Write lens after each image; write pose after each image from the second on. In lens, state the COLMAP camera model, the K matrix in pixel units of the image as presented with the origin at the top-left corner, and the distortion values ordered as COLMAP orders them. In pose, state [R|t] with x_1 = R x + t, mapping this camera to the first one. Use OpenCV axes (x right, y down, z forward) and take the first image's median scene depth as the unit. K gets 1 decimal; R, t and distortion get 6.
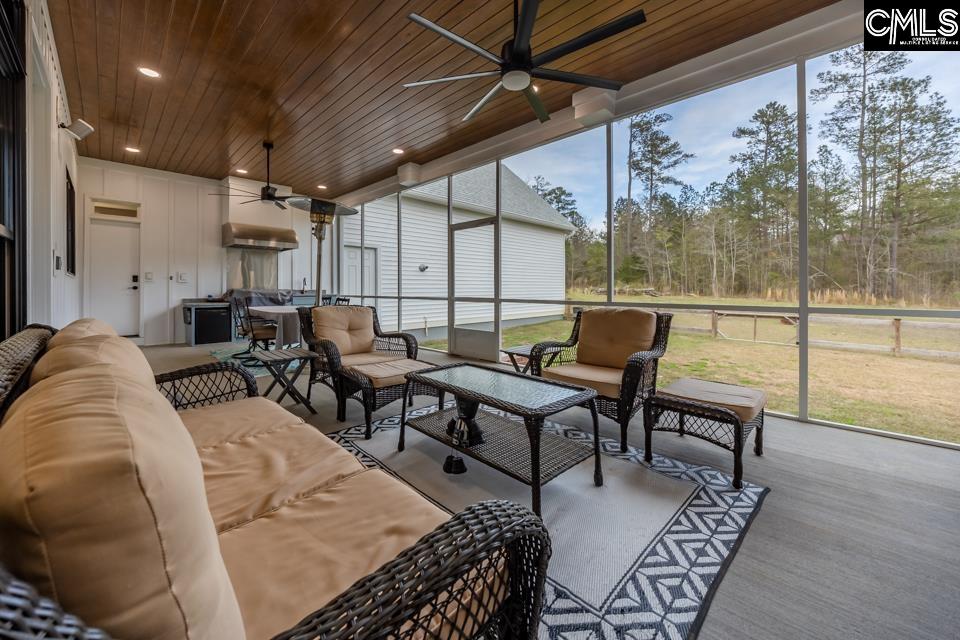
lens RADIAL K [[357.5, 0, 482.1], [0, 357.5, 292.0], [0, 0, 1]] dist [-0.001639, -0.000188]
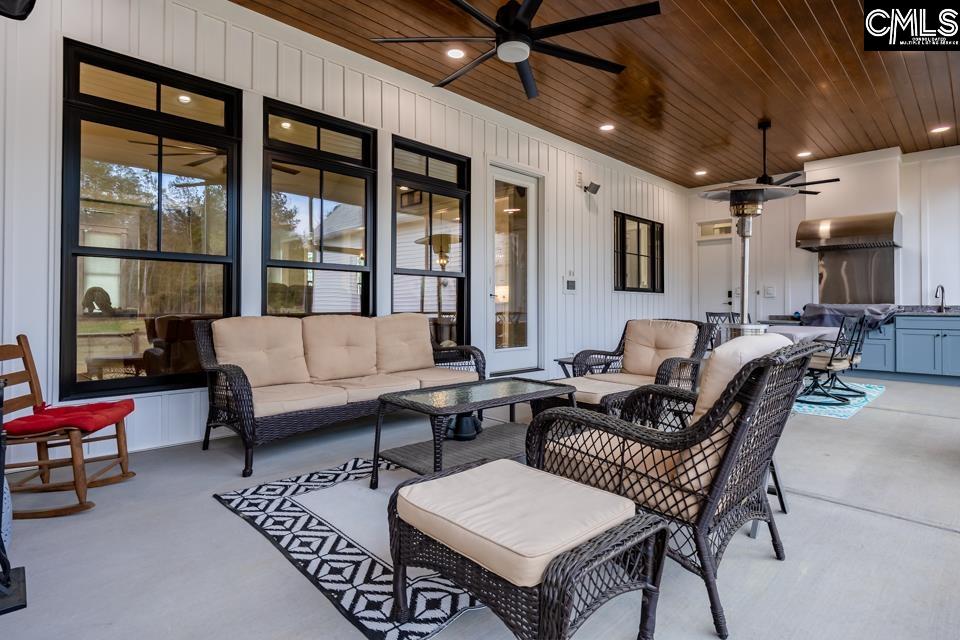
lens RADIAL K [[479.3, 0, 480.9], [0, 479.3, 304.8], [0, 0, 1]] dist [0.001335, 0.000212]
pose [[0.013991, -0.005702, -0.999886, 1.842094], [-0.009906, 0.999934, -0.005841, 0.034339], [0.999853, 0.009987, 0.013934, 1.354968]]
